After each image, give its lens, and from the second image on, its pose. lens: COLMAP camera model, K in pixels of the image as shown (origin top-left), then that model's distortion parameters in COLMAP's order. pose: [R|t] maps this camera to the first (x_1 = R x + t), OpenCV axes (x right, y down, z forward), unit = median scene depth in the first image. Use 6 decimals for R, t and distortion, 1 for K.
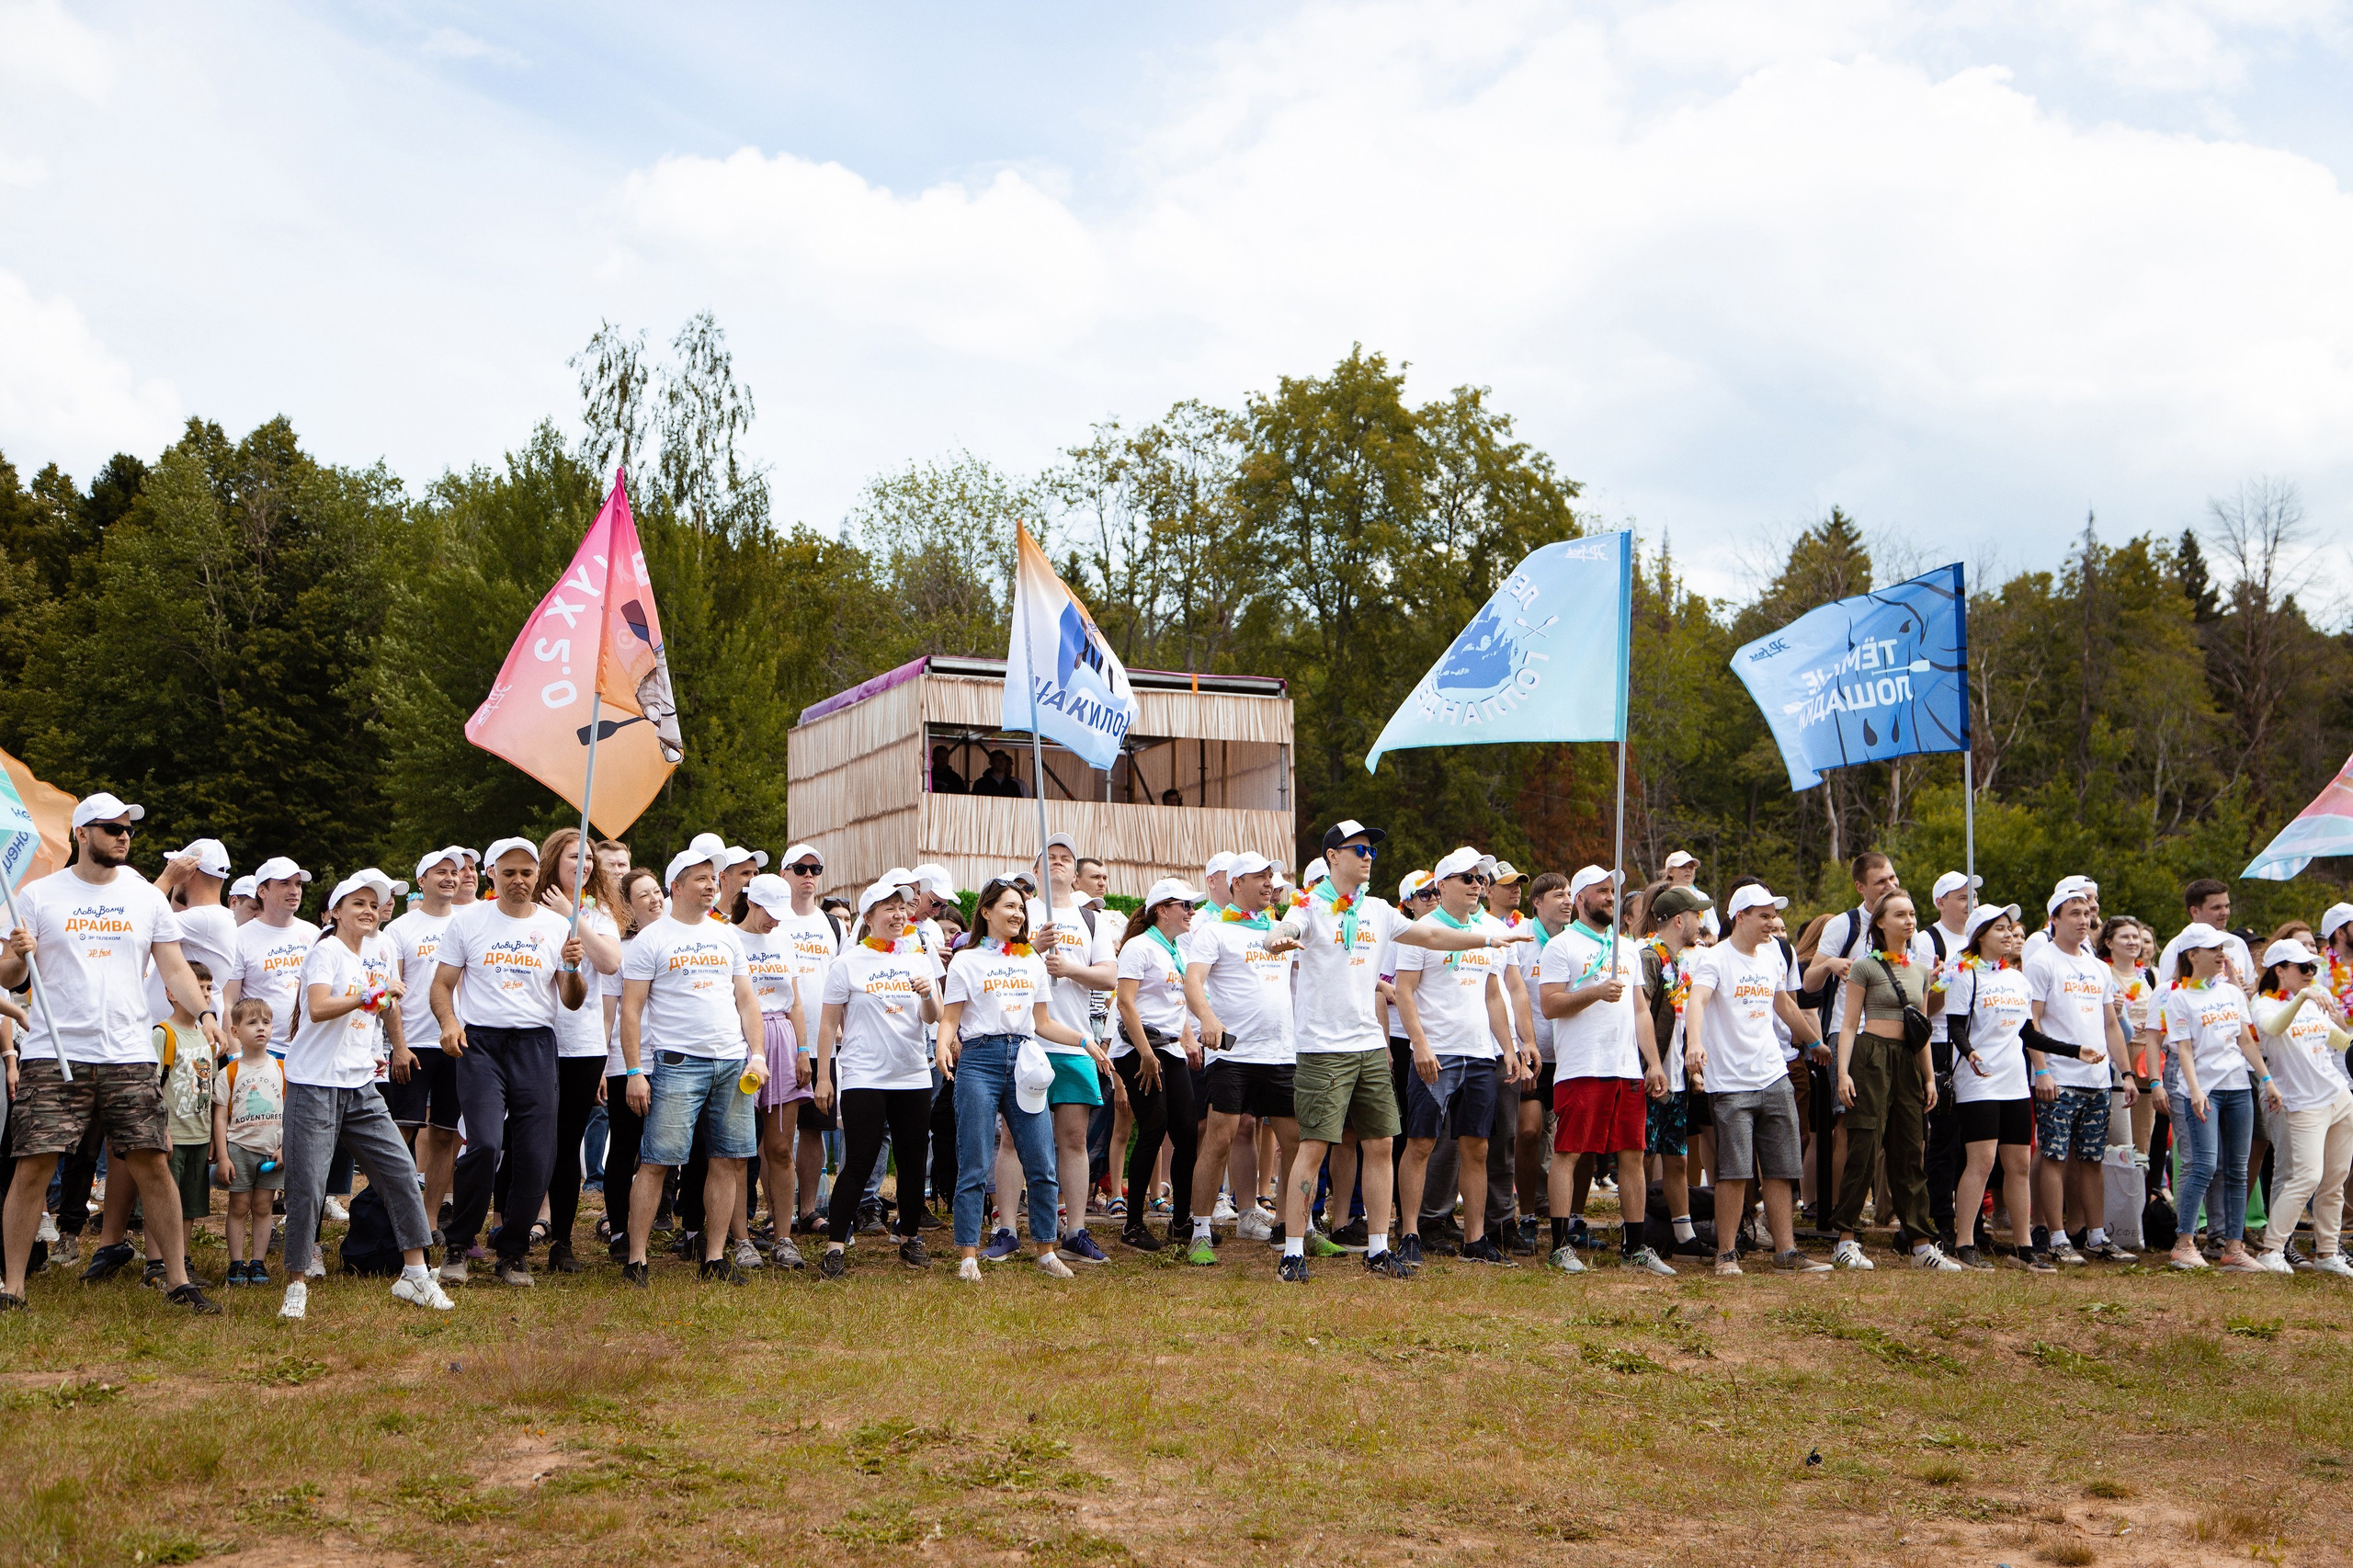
lens RADIAL K [[3362.0, 0, 1190.3], [0, 3362.0, 771.5], [0, 0, 1]] dist [0.175749, 0.000000]
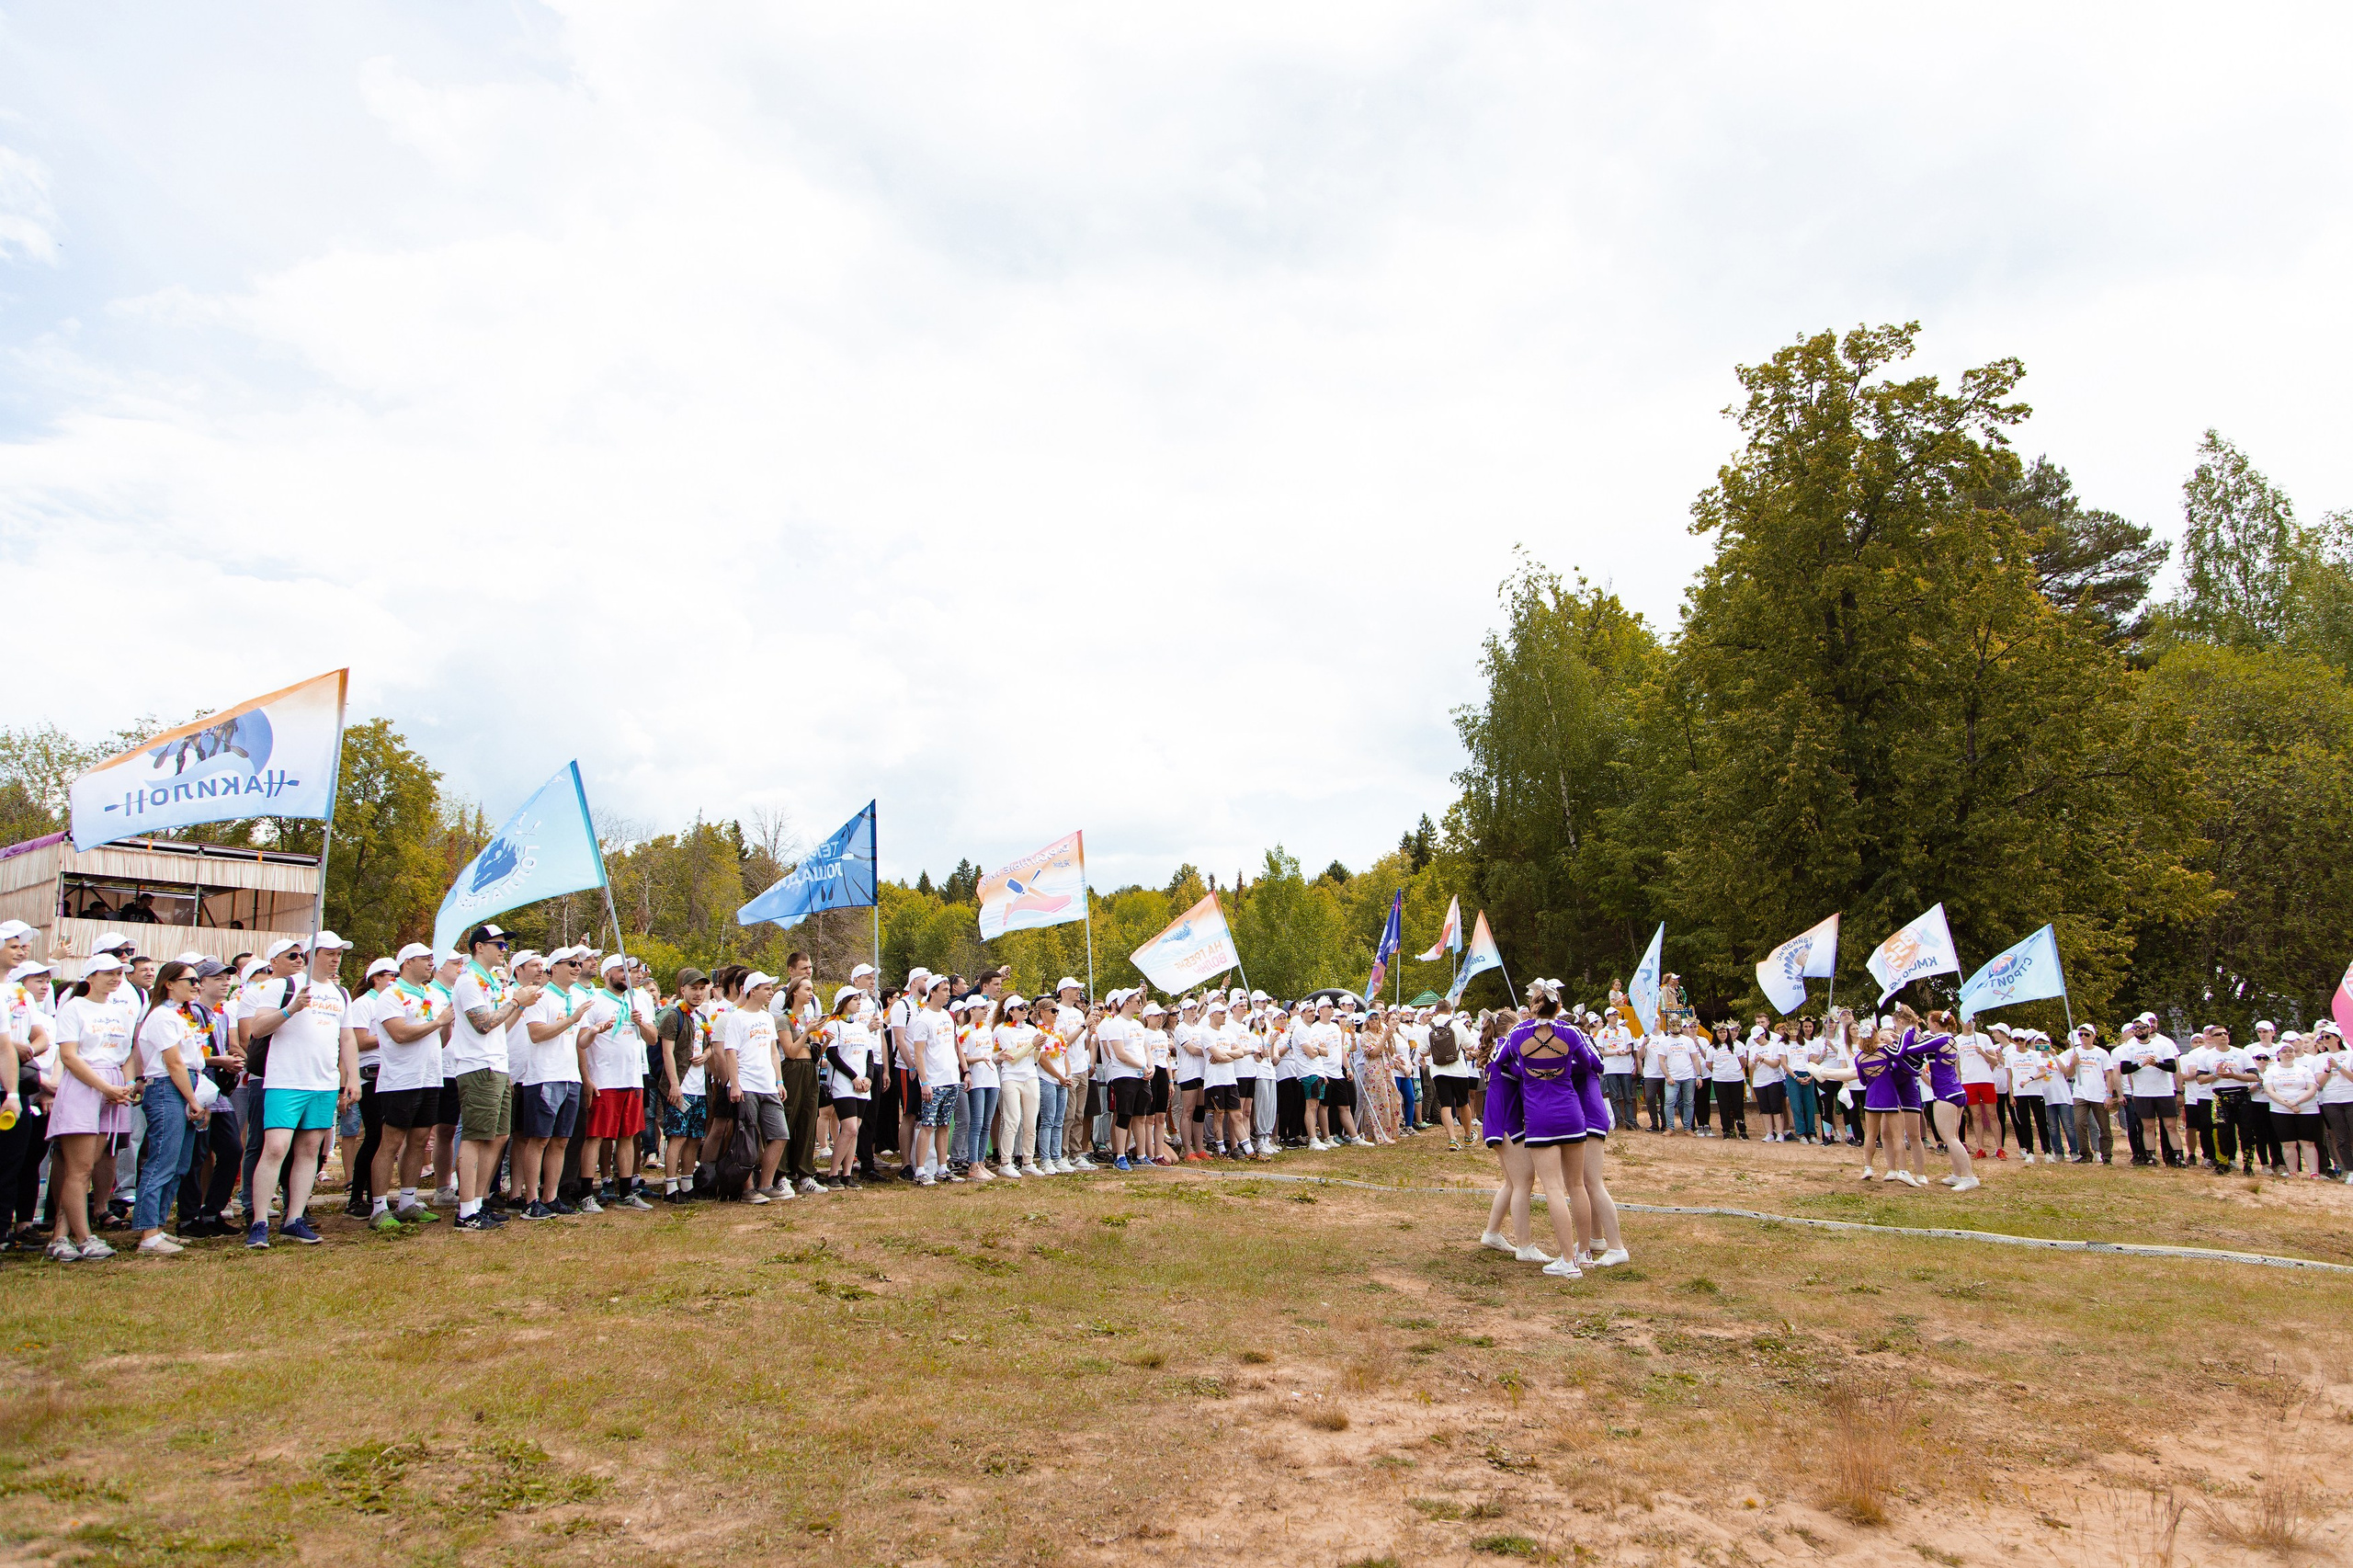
lens RADIAL K [[1529.4, 0, 1177.1], [0, 1529.4, 794.2], [0, 0, 1]] dist [0.004546, 0.005282]
pose [[0.834768, 0.073685, 0.545649, -0.126093], [-0.024187, 0.994956, -0.097358, 0.021923], [-0.550071, 0.068073, 0.832339, 0.355542]]
